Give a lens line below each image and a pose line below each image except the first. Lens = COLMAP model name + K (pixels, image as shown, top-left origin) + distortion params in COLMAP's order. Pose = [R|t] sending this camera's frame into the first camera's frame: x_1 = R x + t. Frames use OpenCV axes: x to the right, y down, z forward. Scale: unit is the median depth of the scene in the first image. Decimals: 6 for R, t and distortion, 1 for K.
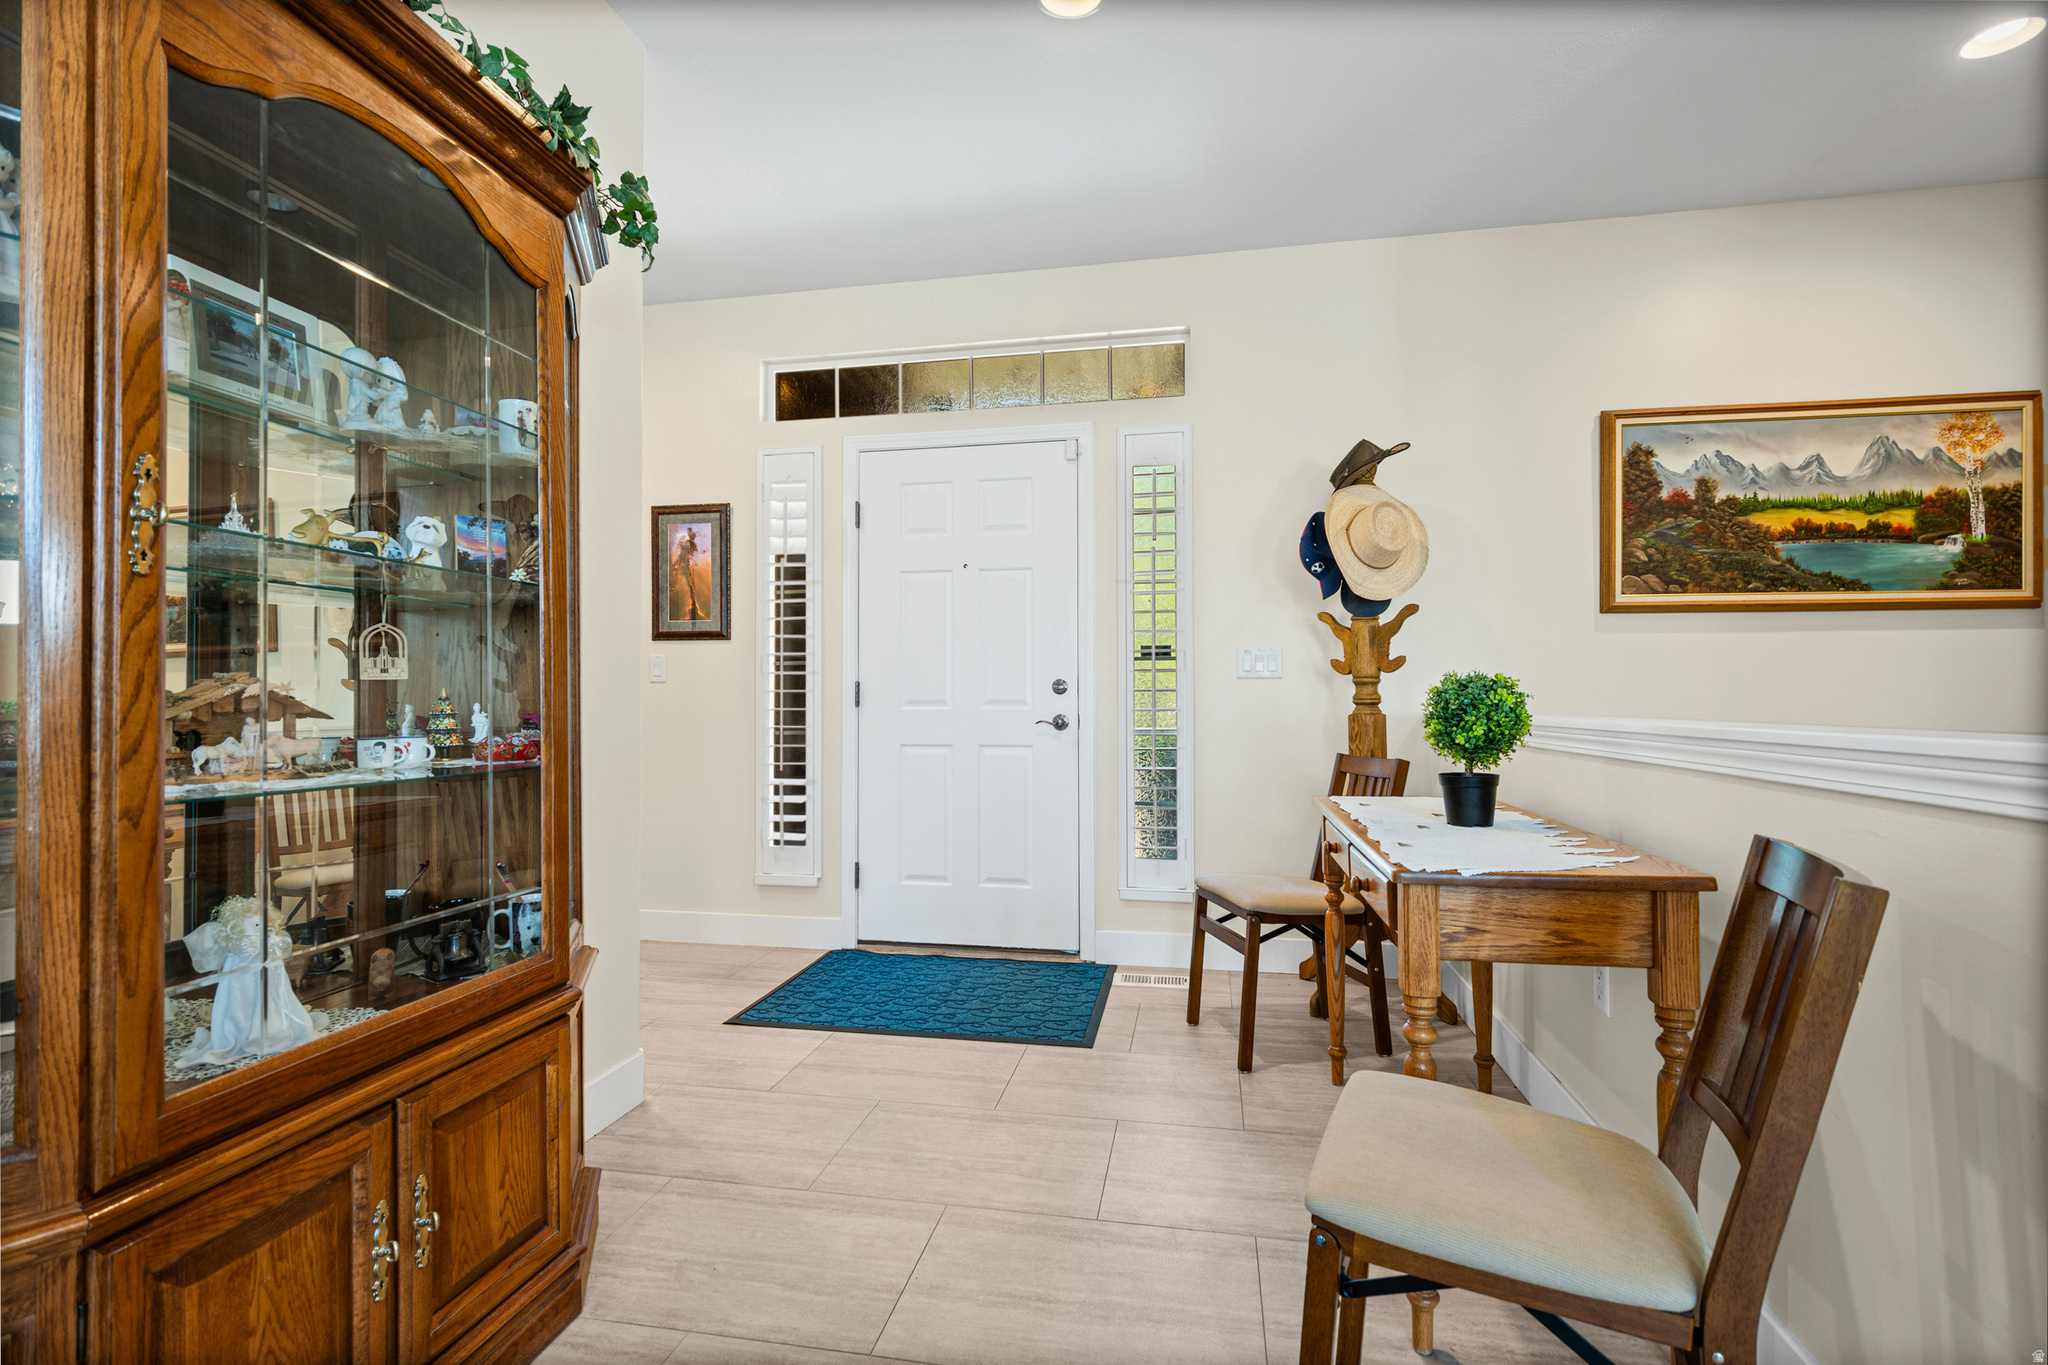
lens RADIAL K [[964.2, 0, 1029.0], [0, 964.2, 687.5], [0, 0, 1]] dist [-0.002362, -0.000007]
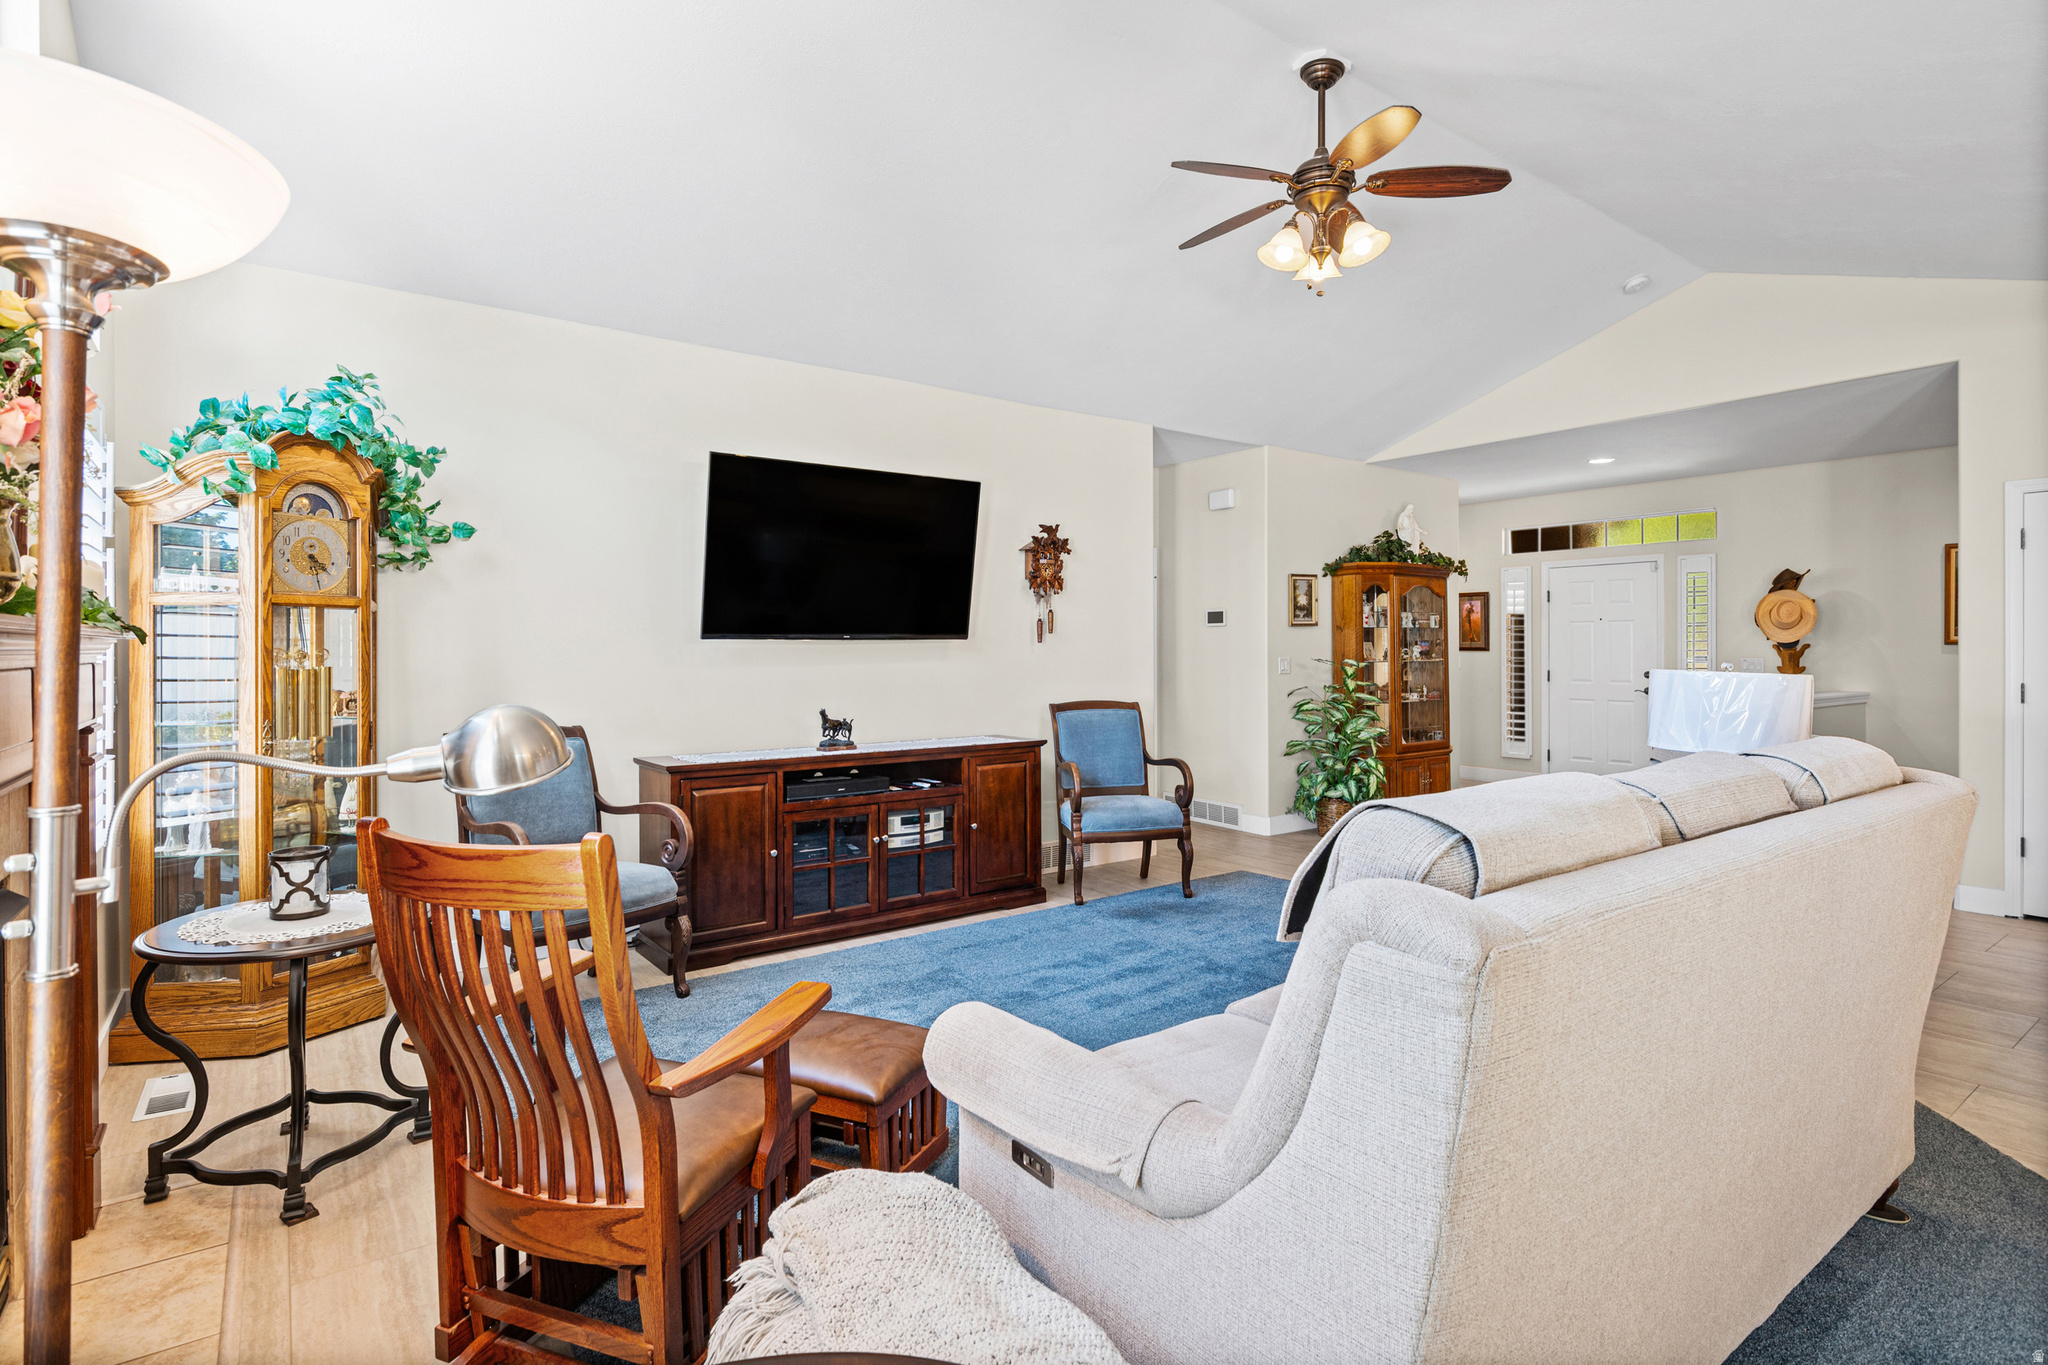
lens RADIAL K [[1002.5, 0, 1011.6], [0, 1002.5, 654.1], [0, 0, 1]] dist [-0.009945, -0.000831]
pose [[0.730582, 0.004261, -0.682812, 0.604306], [0.010786, 0.999784, 0.017780, -0.118819], [0.682740, -0.020355, 0.730378, -1.888490]]
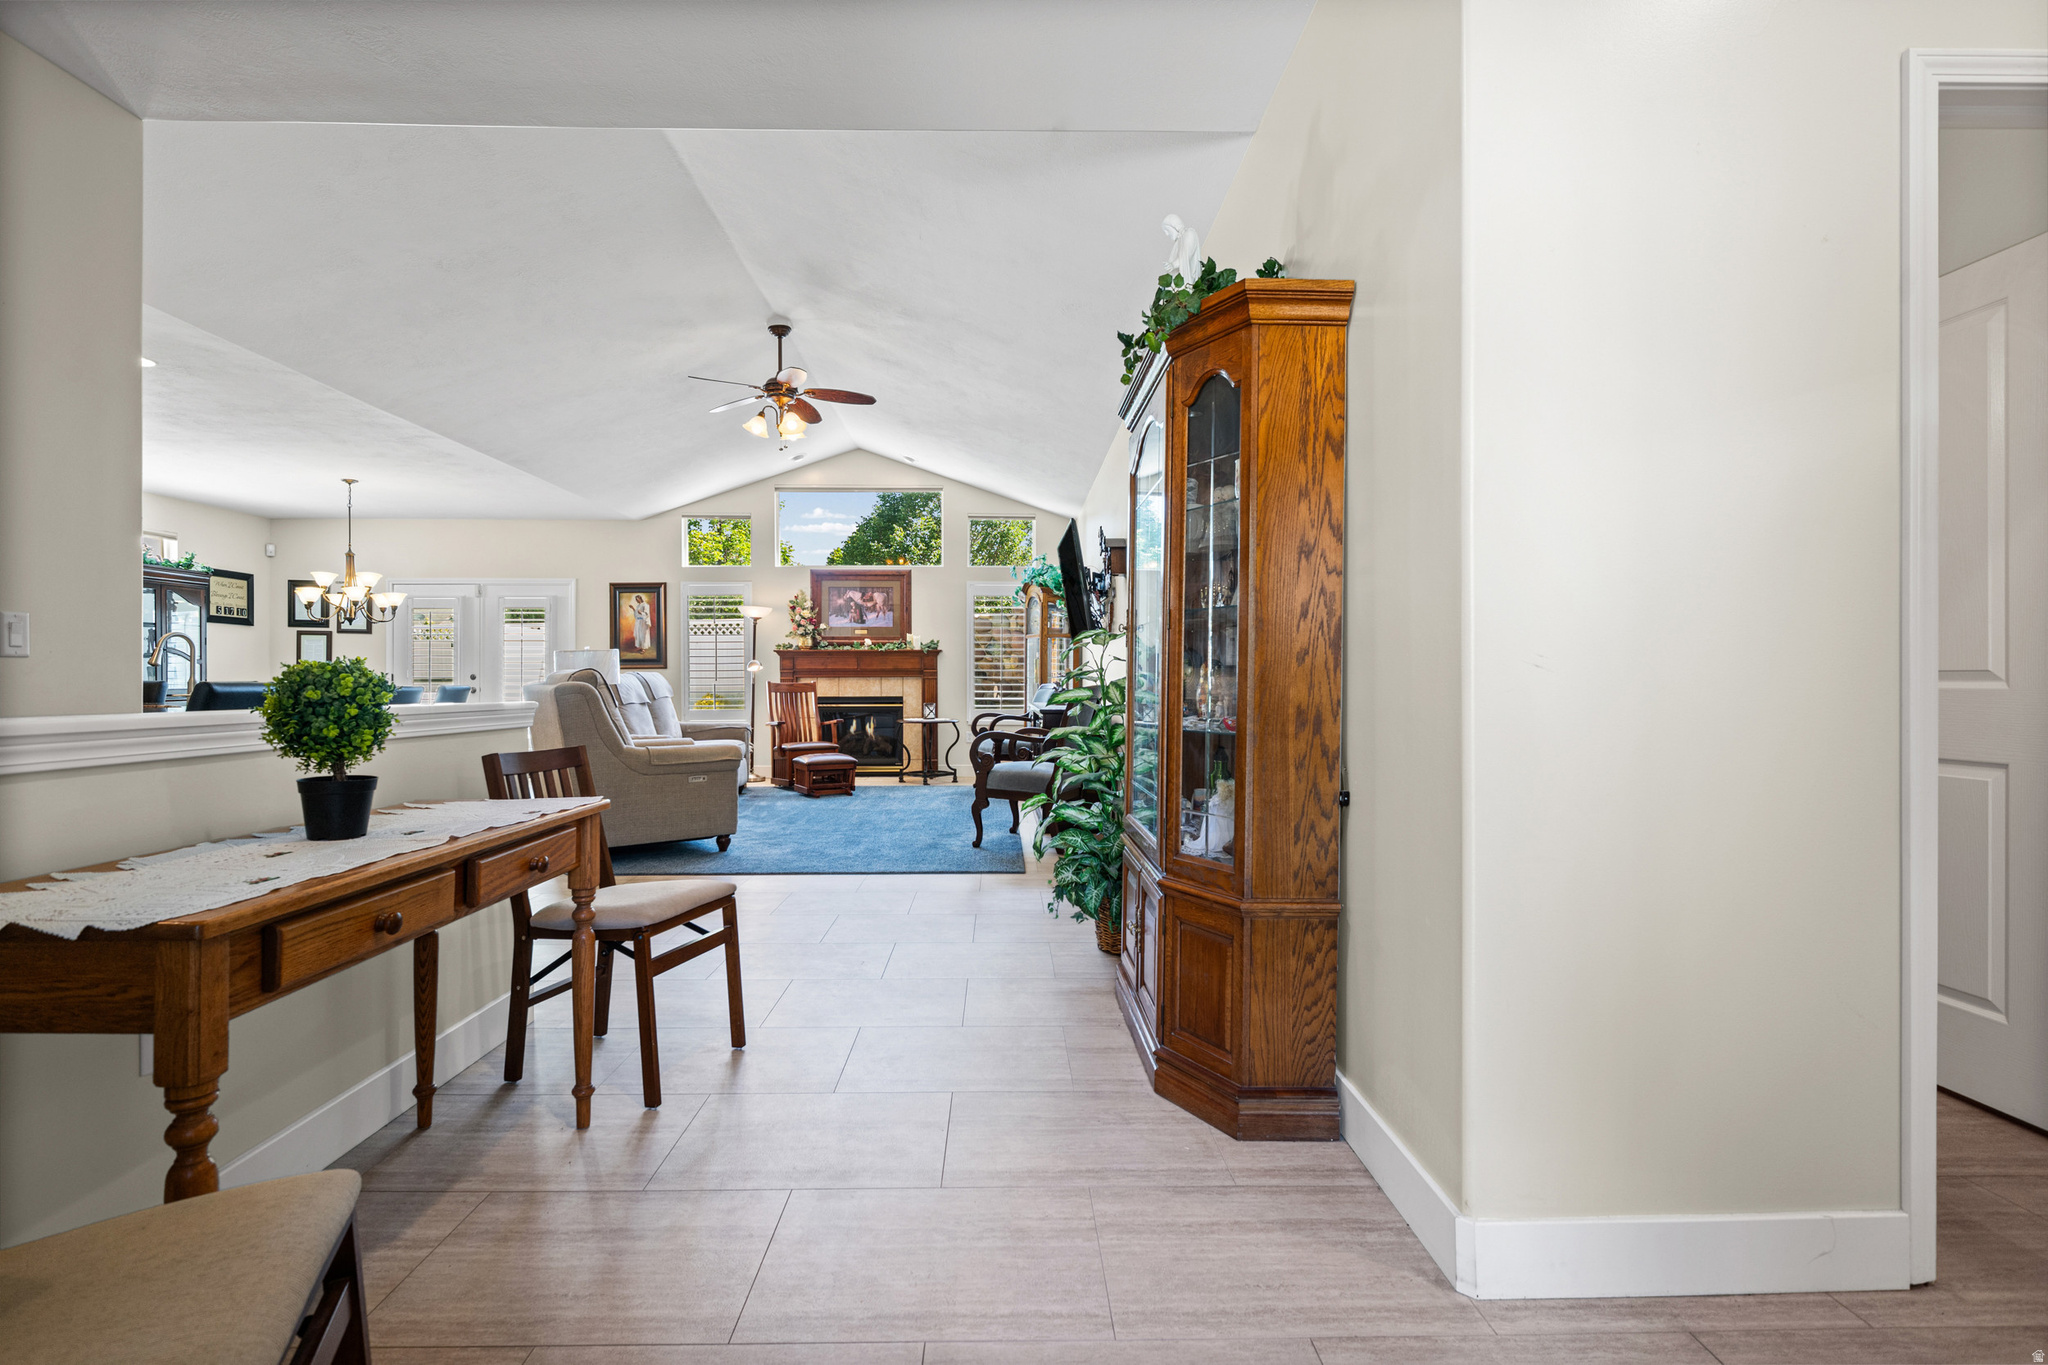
lens RADIAL K [[964.2, 0, 1020.8], [0, 964.2, 678.2], [0, 0, 1]] dist [-0.002362, -0.000007]
pose [[-0.979537, 0.001948, -0.201253, 0.019667], [0.005643, 0.999826, -0.017792, 0.013381], [0.201183, -0.018564, -0.979378, 1.175868]]
